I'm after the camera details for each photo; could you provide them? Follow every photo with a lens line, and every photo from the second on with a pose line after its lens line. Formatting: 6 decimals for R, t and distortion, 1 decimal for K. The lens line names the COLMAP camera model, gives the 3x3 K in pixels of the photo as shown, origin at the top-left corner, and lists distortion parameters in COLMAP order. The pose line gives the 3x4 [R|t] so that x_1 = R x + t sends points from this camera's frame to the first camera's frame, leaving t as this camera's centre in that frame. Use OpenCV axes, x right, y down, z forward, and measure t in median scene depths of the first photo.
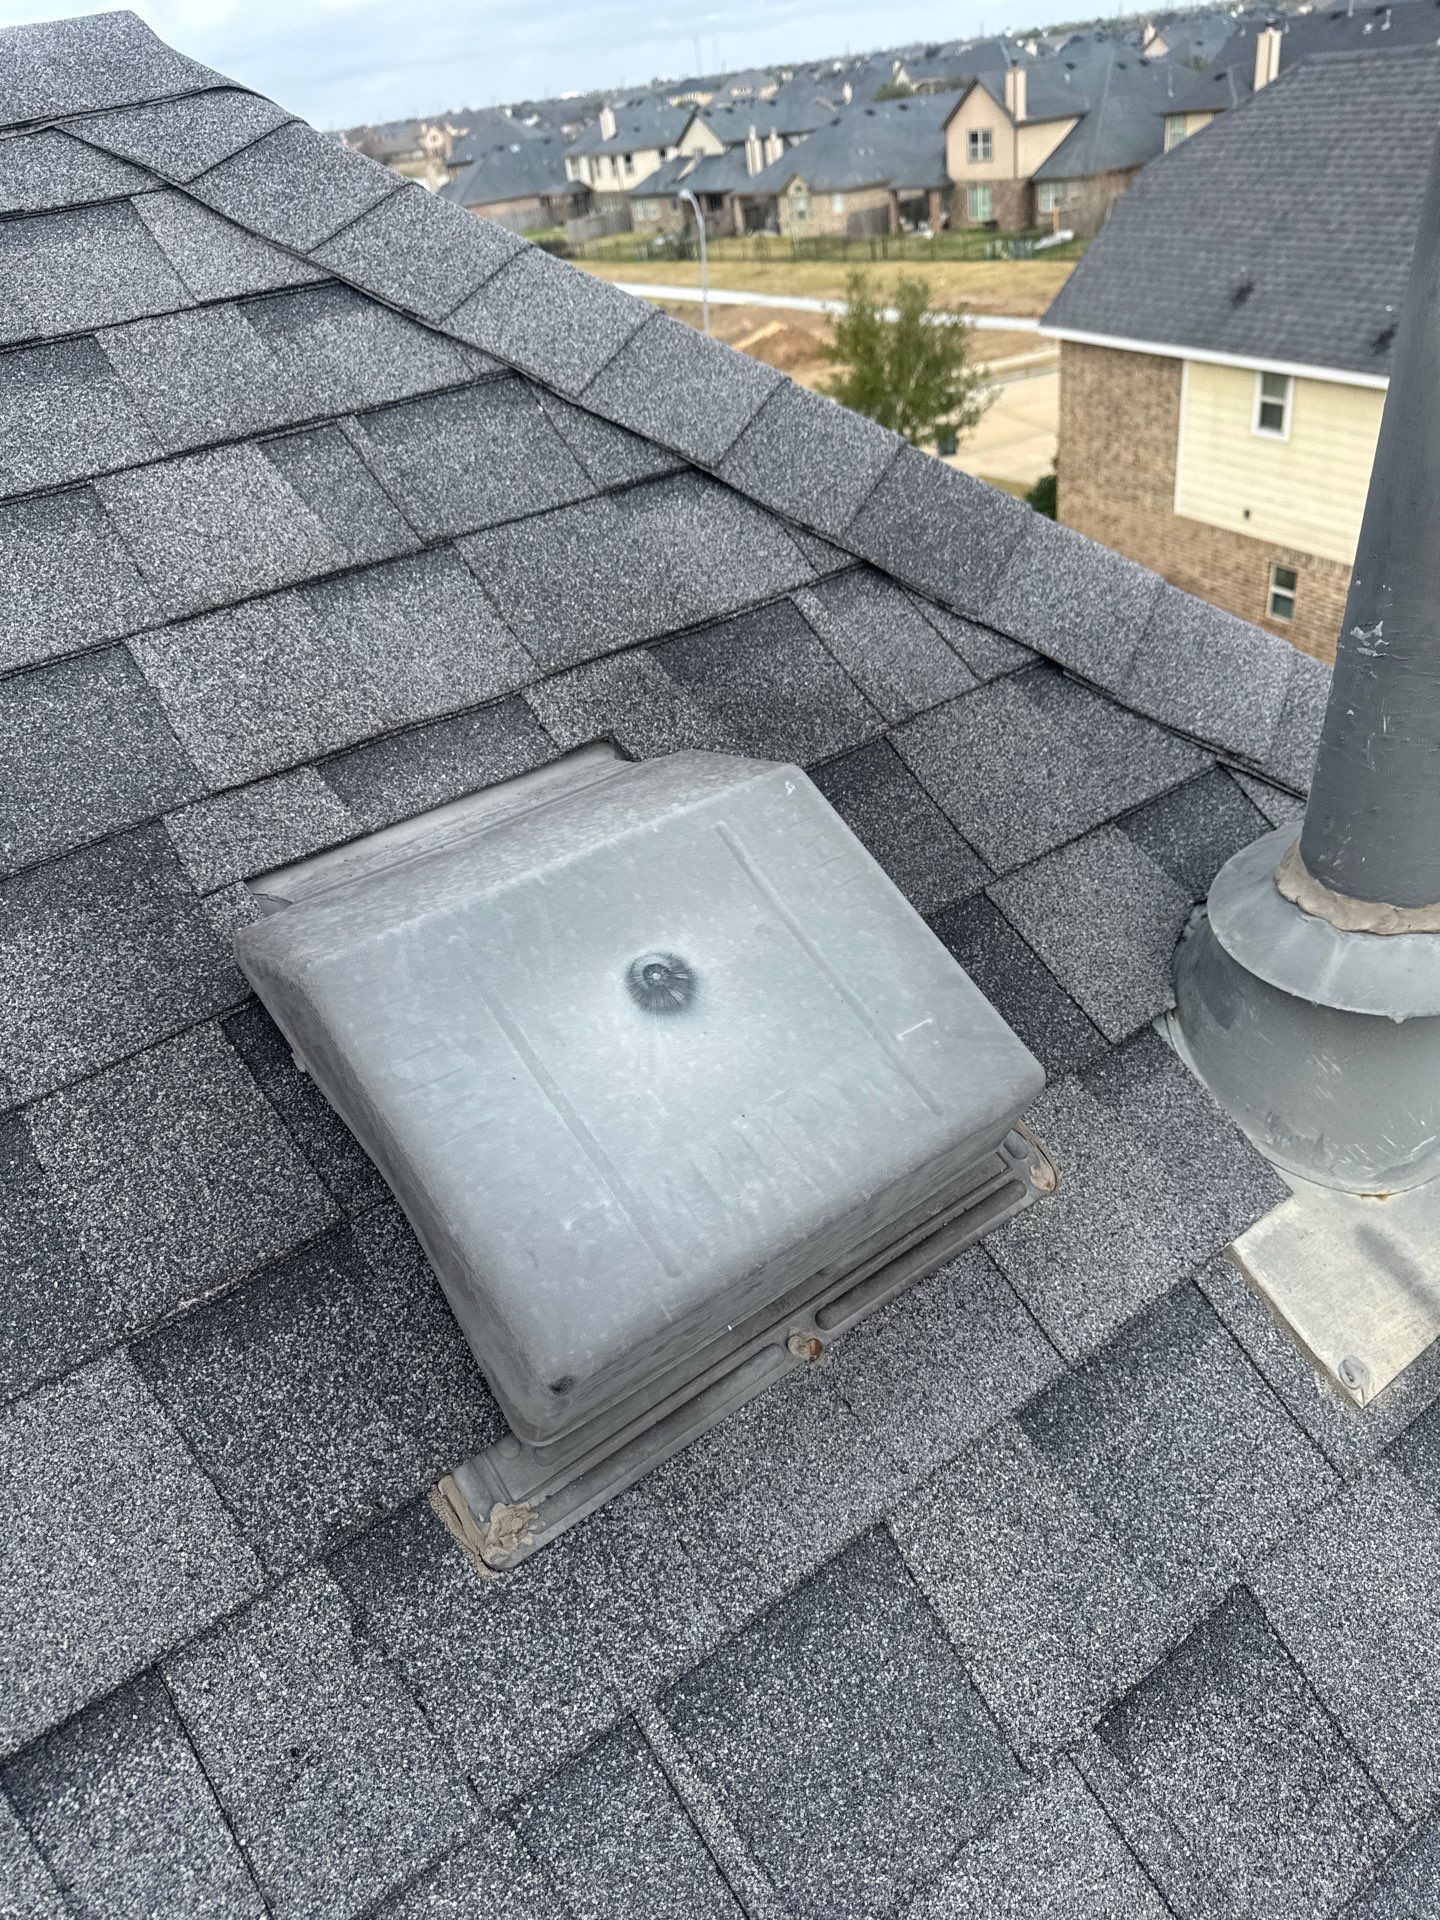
lens RADIAL K [[1381.9, 0, 723.1], [0, 1381.9, 966.3], [0, 0, 1]] dist [-0.005772, -0.005735]
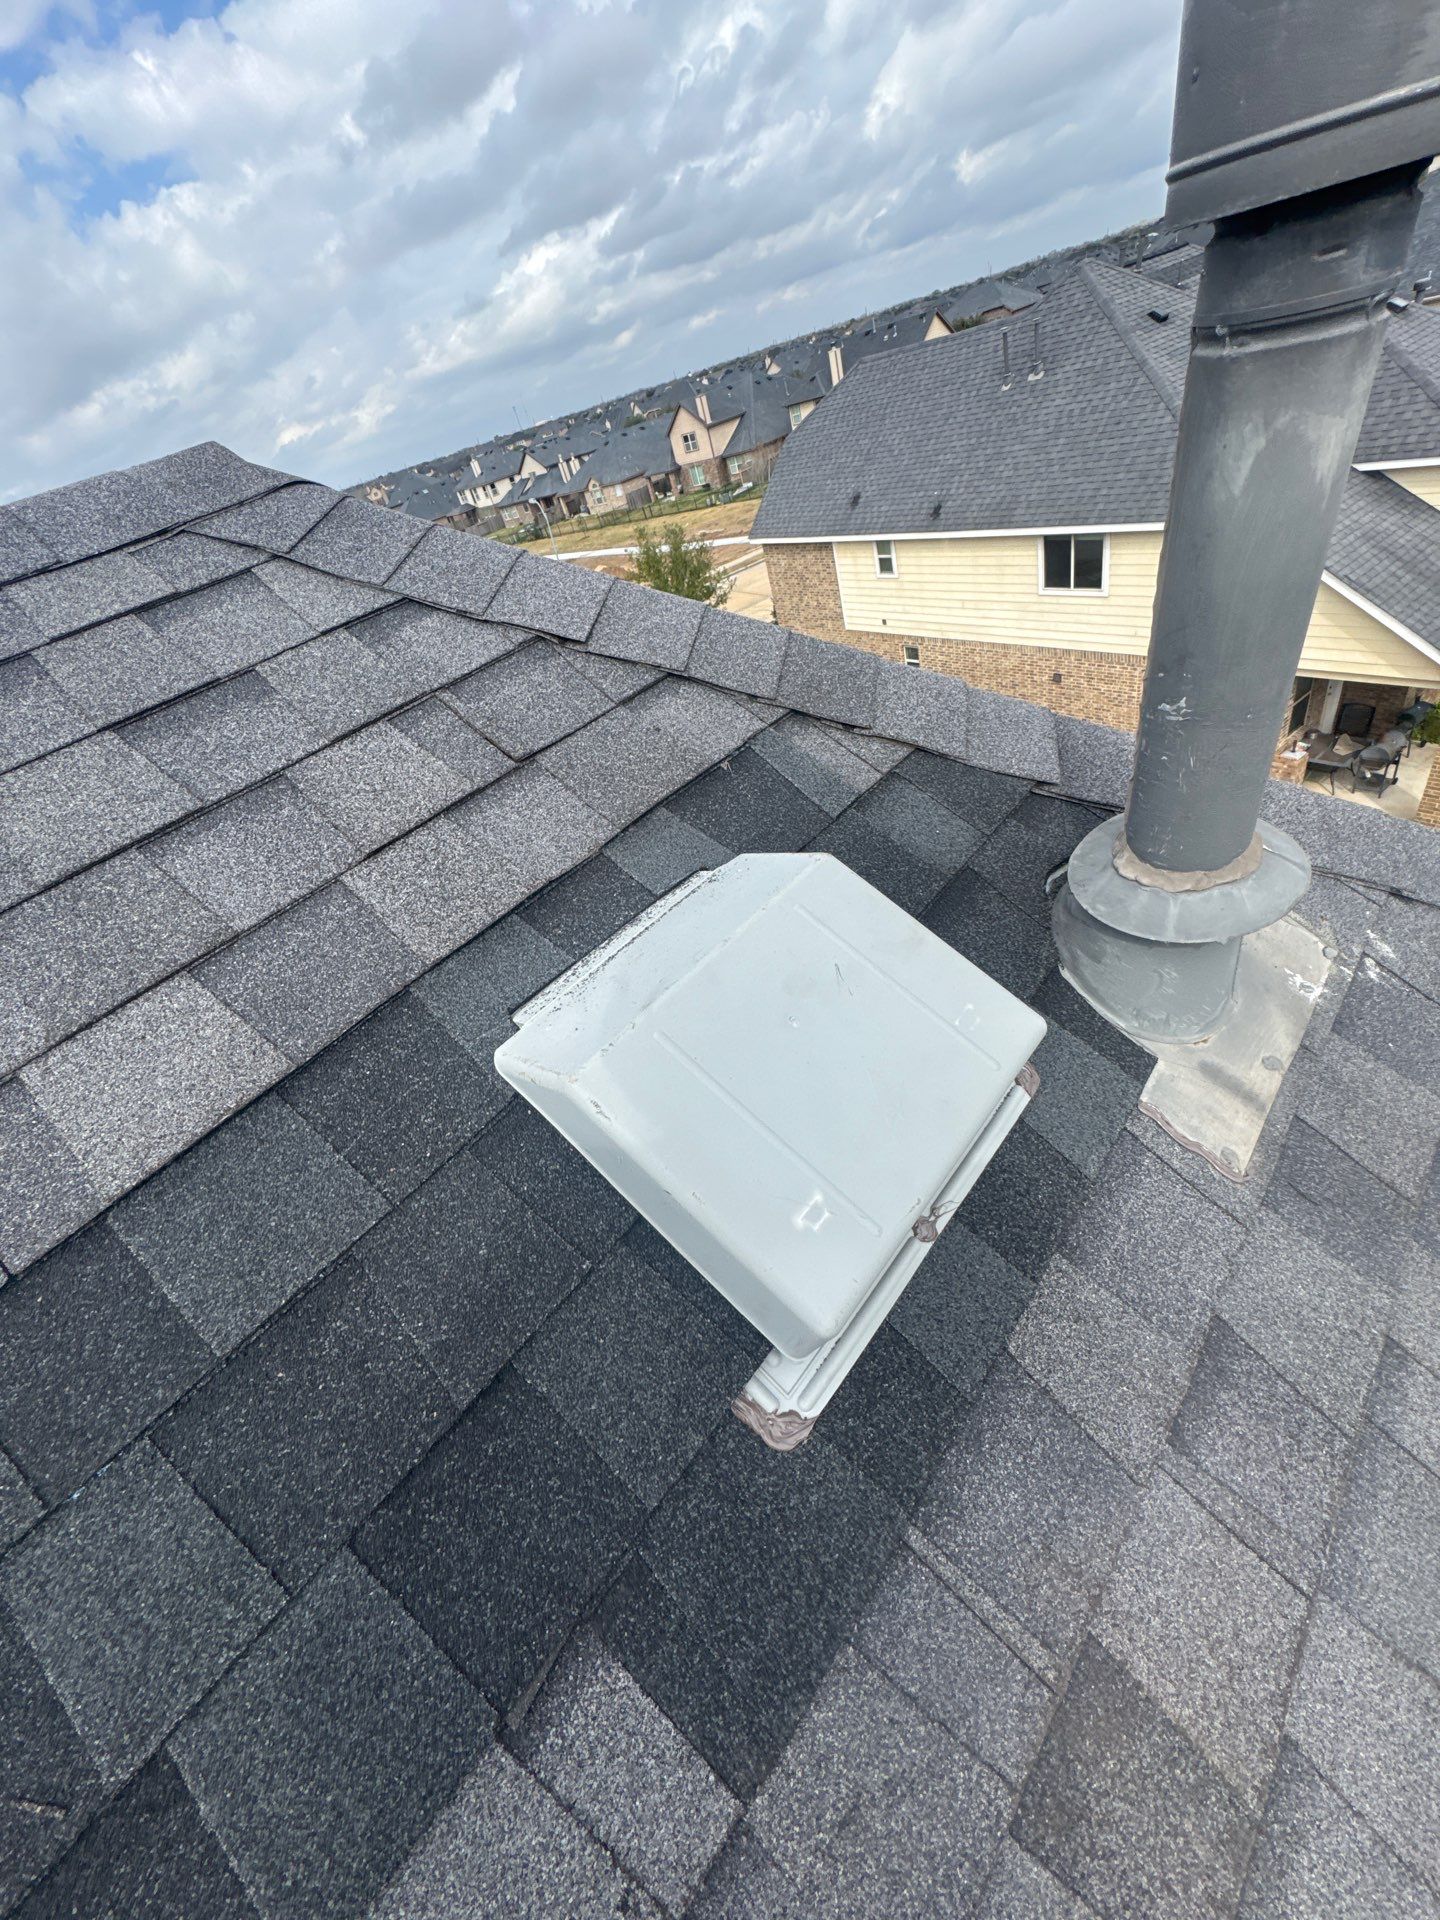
lens RADIAL K [[767.5, 0, 724.3], [0, 767.5, 952.3], [0, 0, 1]] dist [-0.005685, 0.000809]
pose [[0.969984, -0.228473, 0.083254, -0.103344], [0.224856, 0.973076, 0.050631, -0.089798], [-0.092580, -0.030391, 0.995241, 0.130446]]
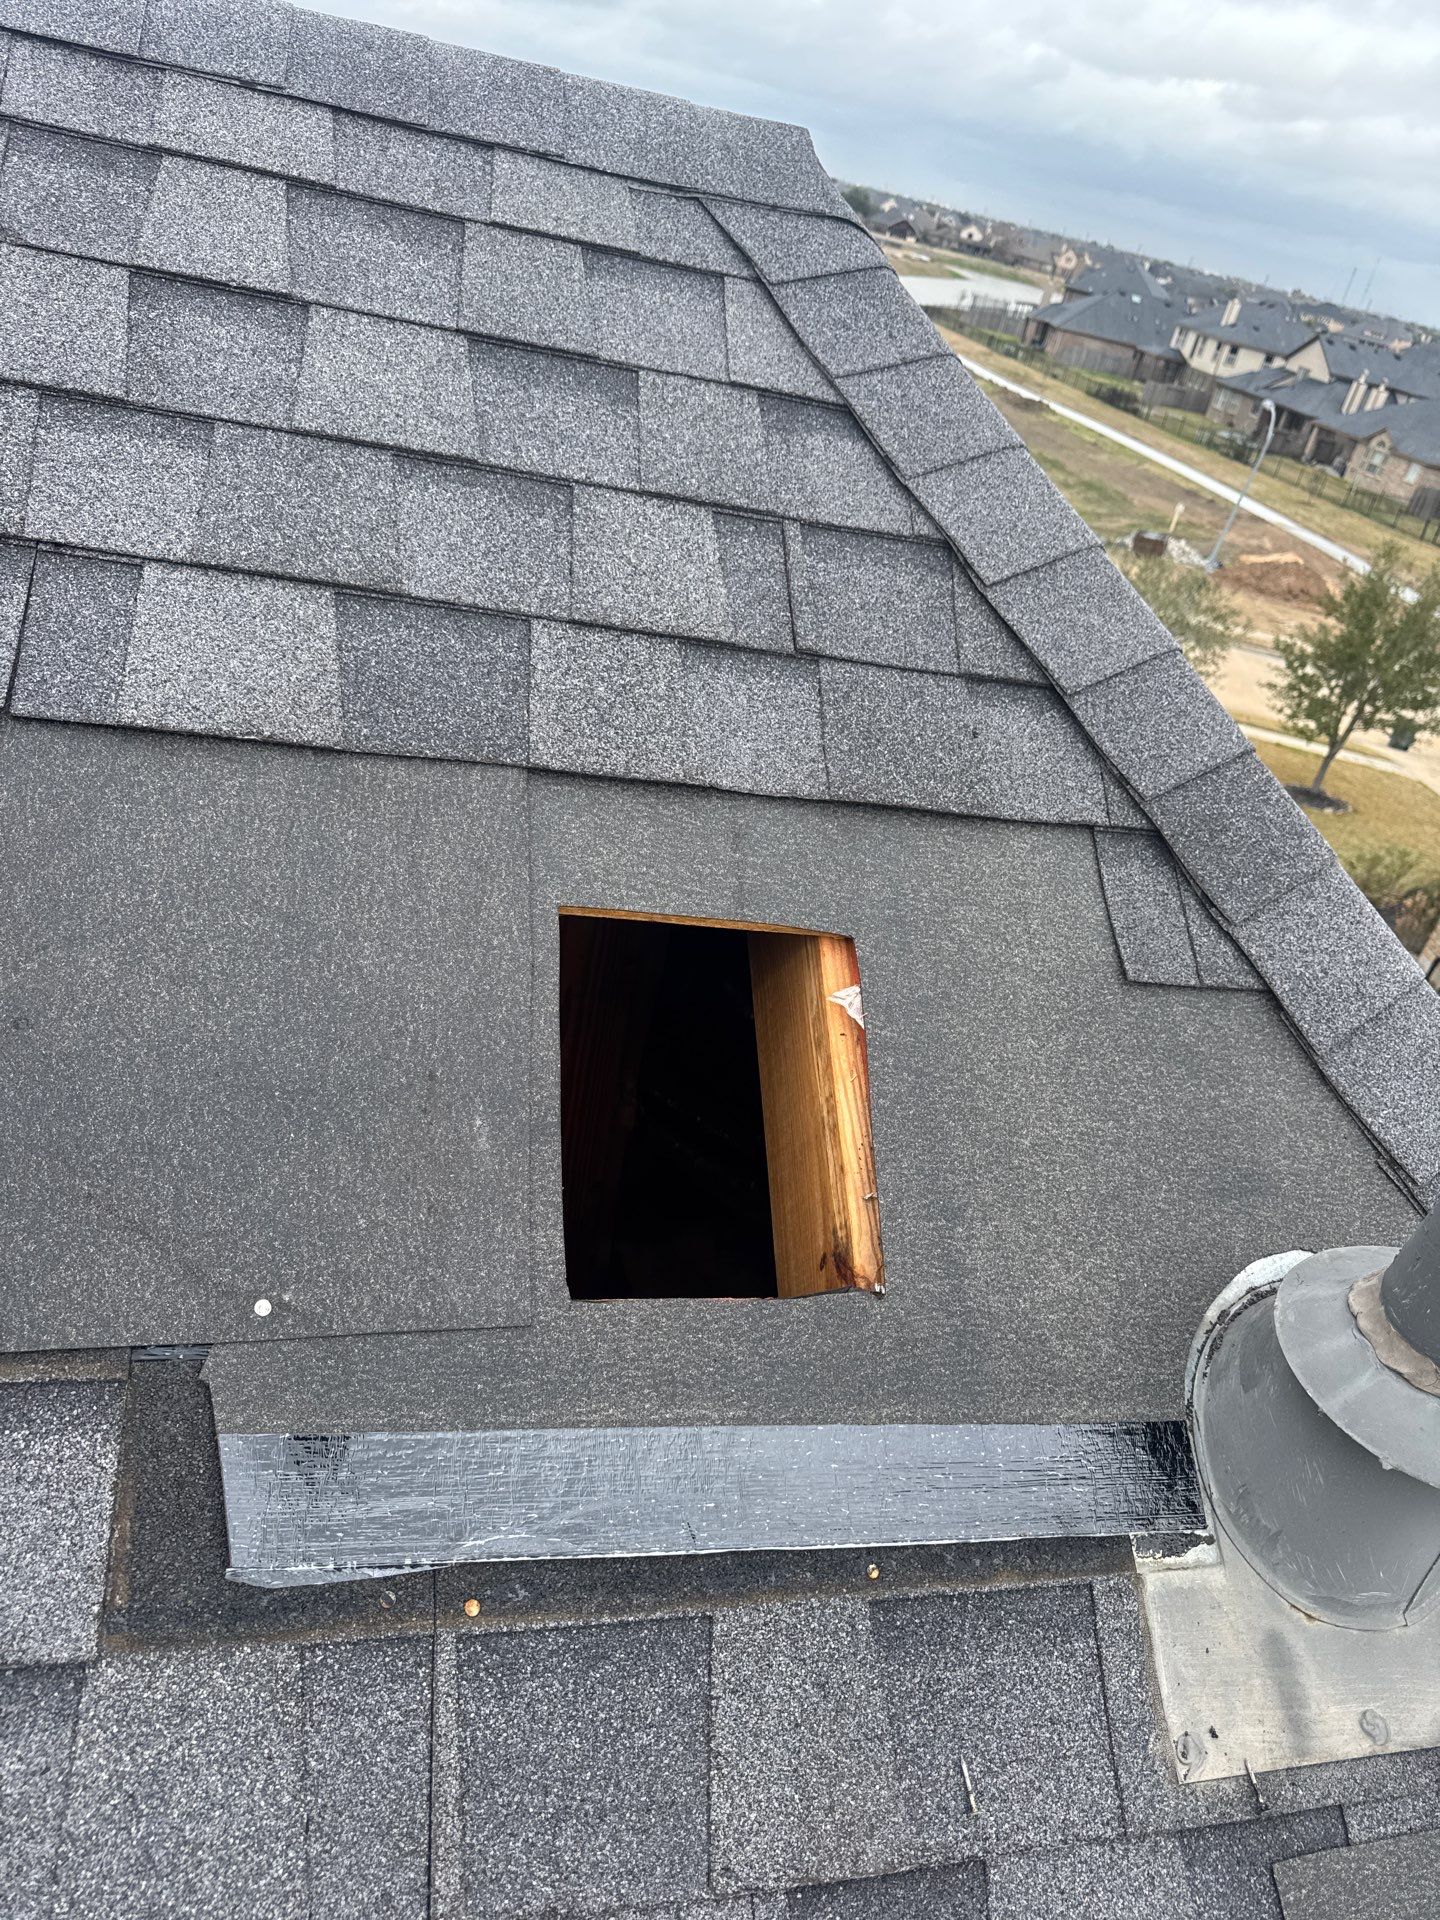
lens RADIAL K [[1379.2, 0, 723.6], [0, 1379.2, 955.0], [0, 0, 1]] dist [0.002720, -0.015709]
pose [[0.864983, 0.466342, -0.185281, 0.054172], [-0.477606, 0.878371, -0.018892, -0.029858], [0.153936, 0.104832, 0.982504, -0.091076]]
